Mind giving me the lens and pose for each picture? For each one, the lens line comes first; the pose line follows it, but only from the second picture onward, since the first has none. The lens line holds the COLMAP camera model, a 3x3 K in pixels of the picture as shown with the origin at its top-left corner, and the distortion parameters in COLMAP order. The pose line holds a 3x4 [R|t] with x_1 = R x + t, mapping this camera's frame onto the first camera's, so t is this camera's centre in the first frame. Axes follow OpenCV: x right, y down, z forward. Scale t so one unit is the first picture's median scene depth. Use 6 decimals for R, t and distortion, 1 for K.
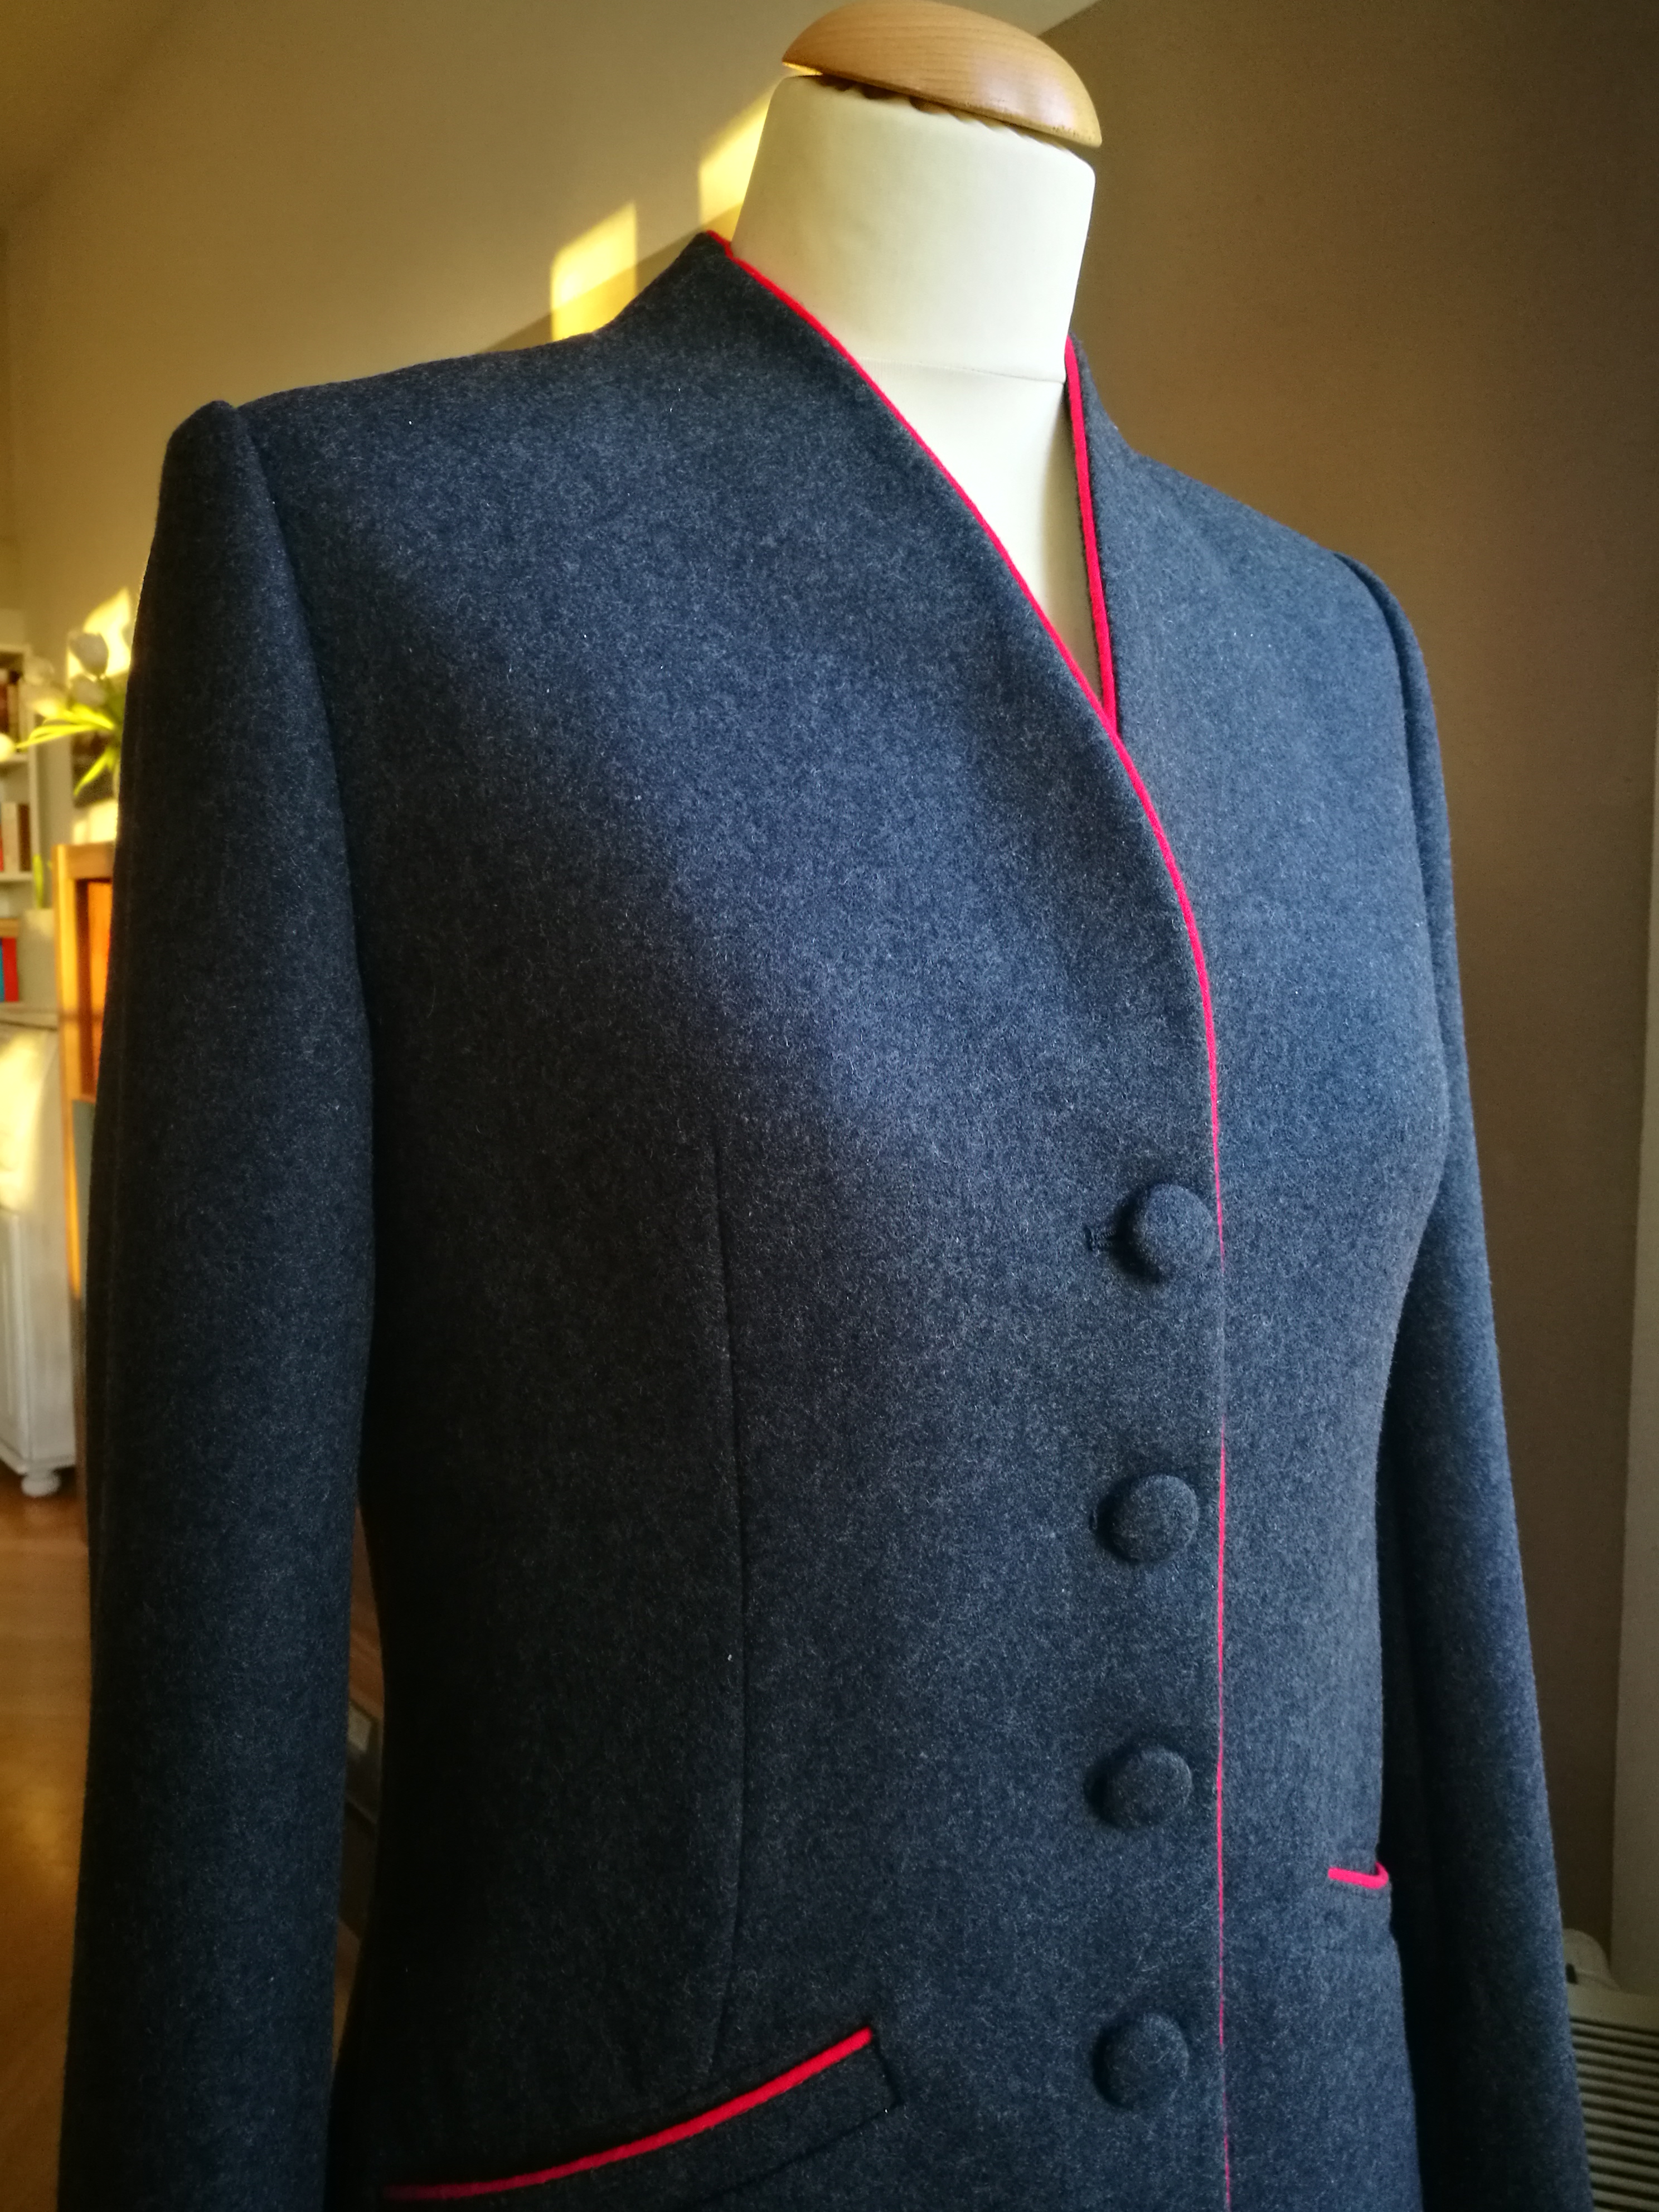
lens RADIAL K [[1861.5, 0, 945.0], [0, 1861.5, 1109.1], [0, 0, 1]] dist [0.075576, -0.143838]
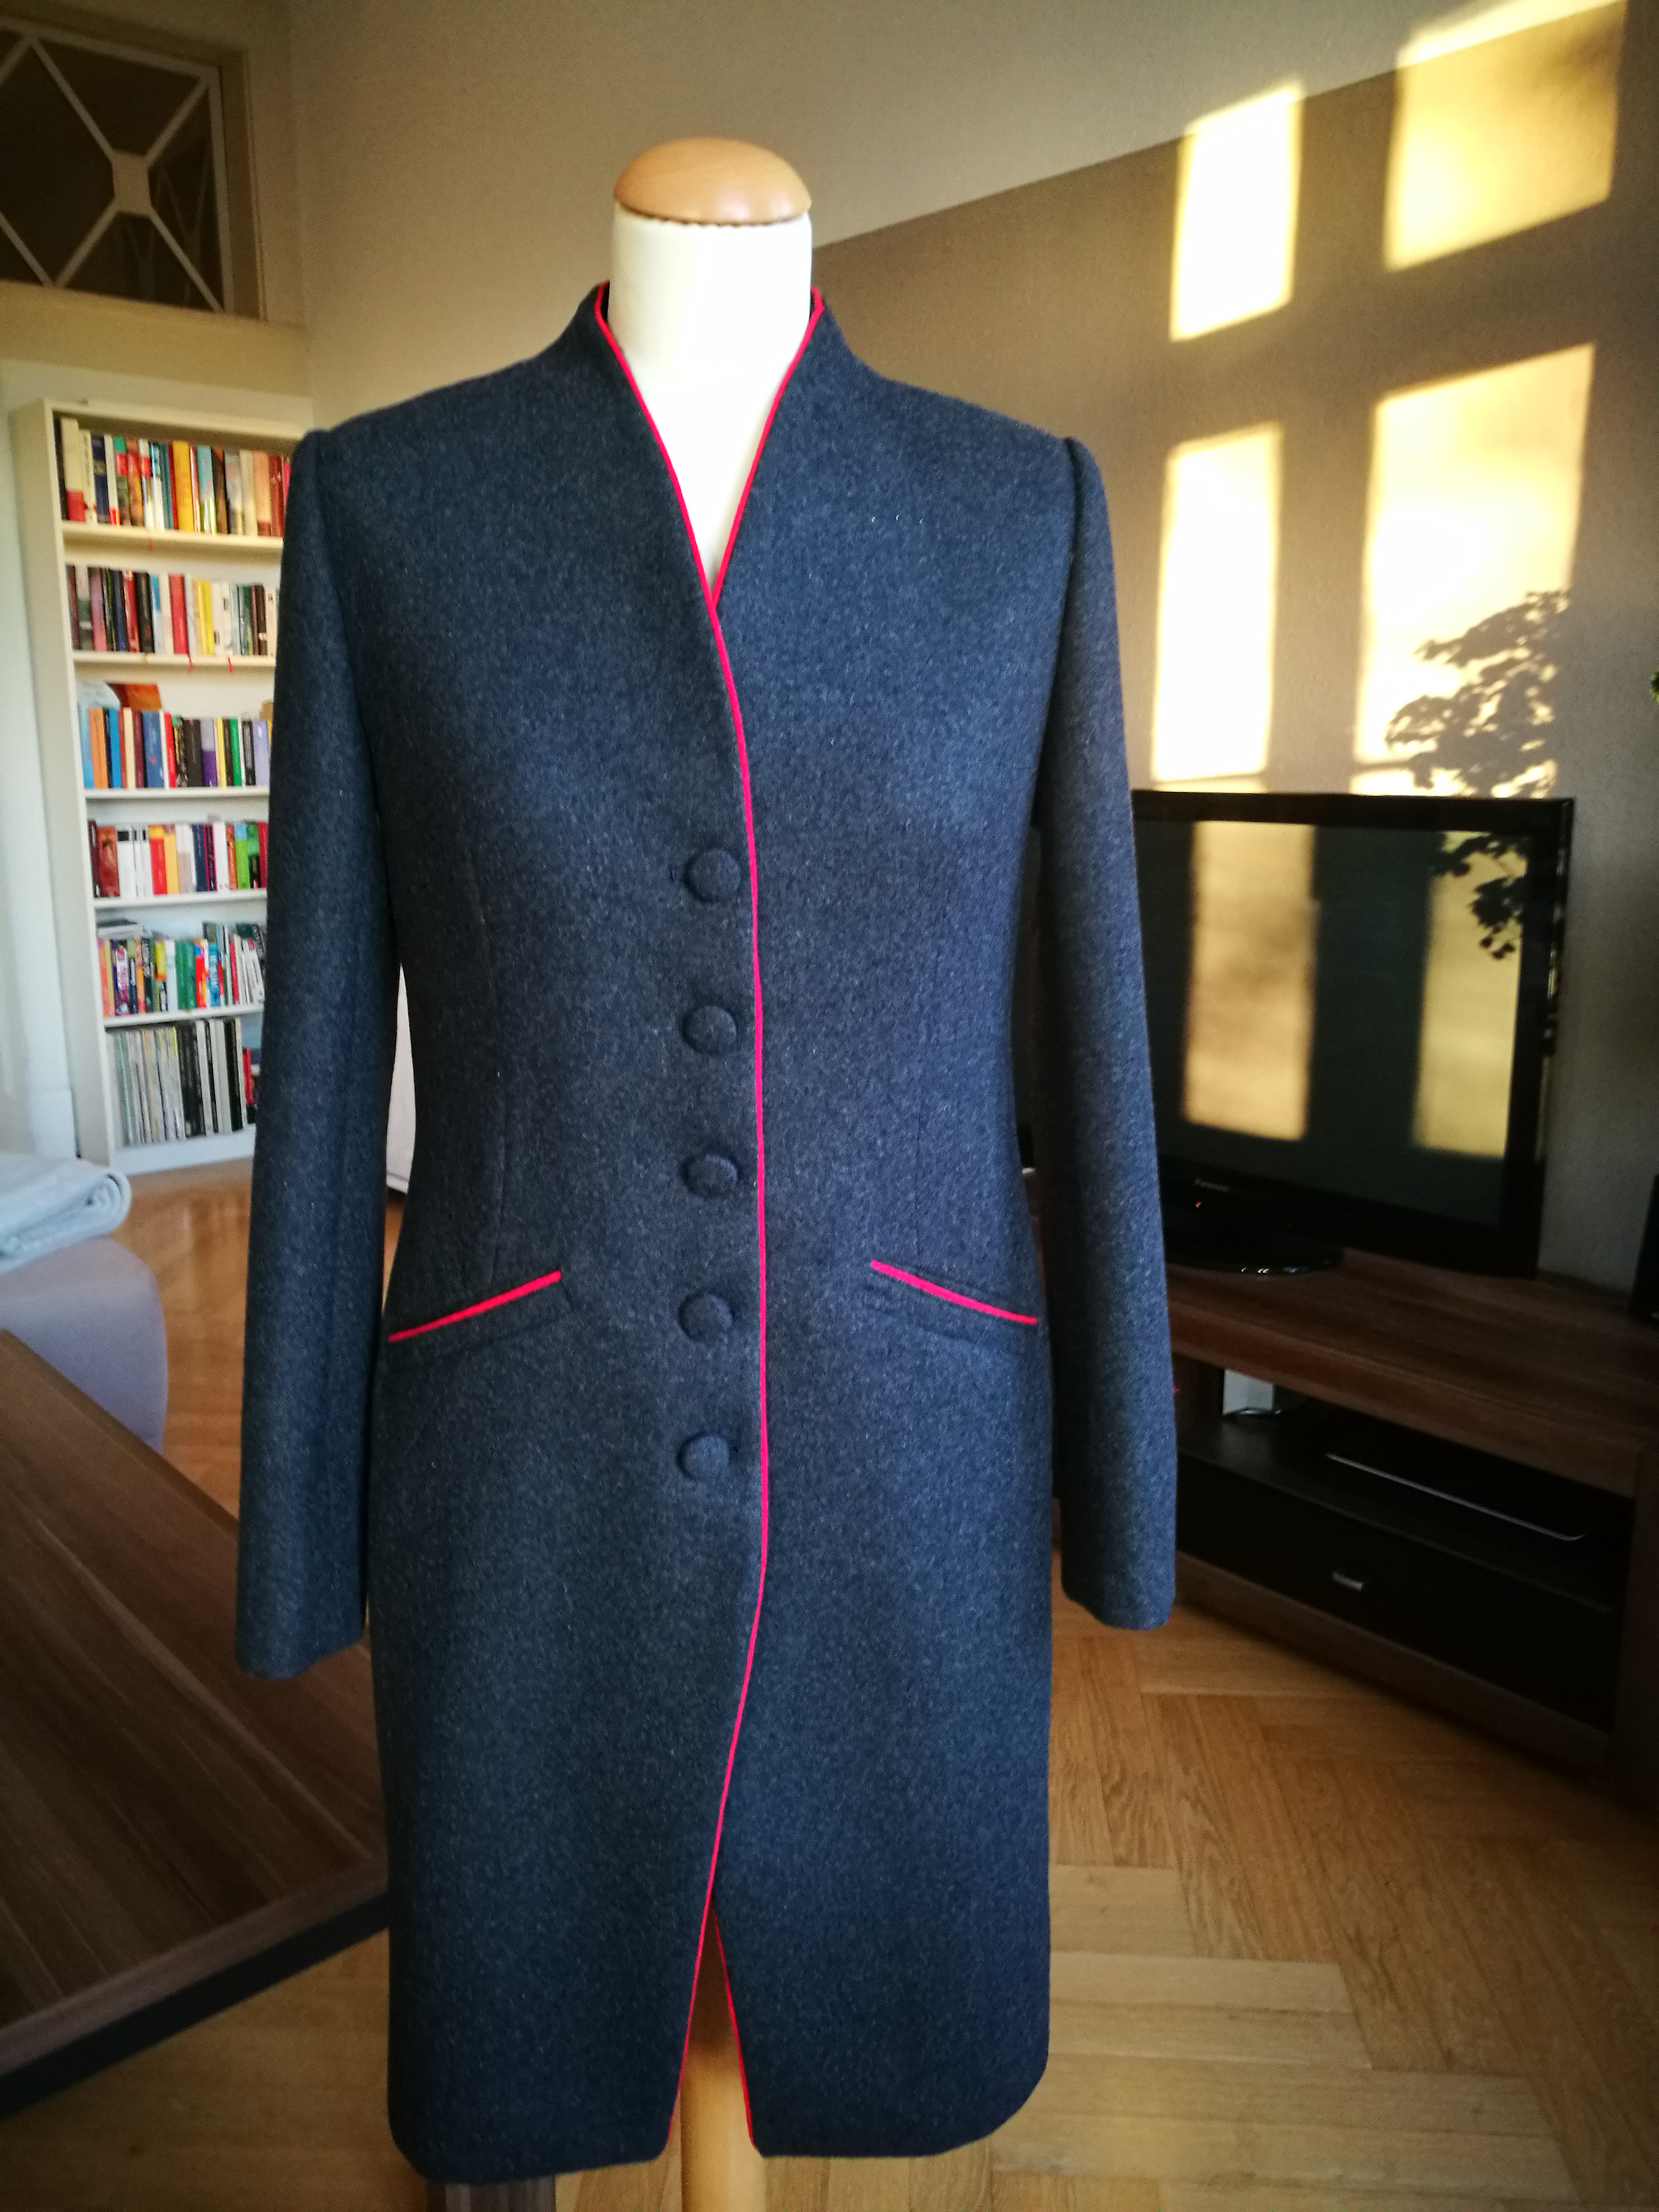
lens RADIAL K [[1732.1, 0, 796.9], [0, 1732.1, 1104.3], [0, 0, 1]] dist [0.000483, -0.006590]
pose [[0.911580, 0.092314, -0.400625, 0.900355], [-0.041795, 0.990224, 0.133074, 0.062235], [0.408993, -0.104564, 0.906527, -0.533883]]
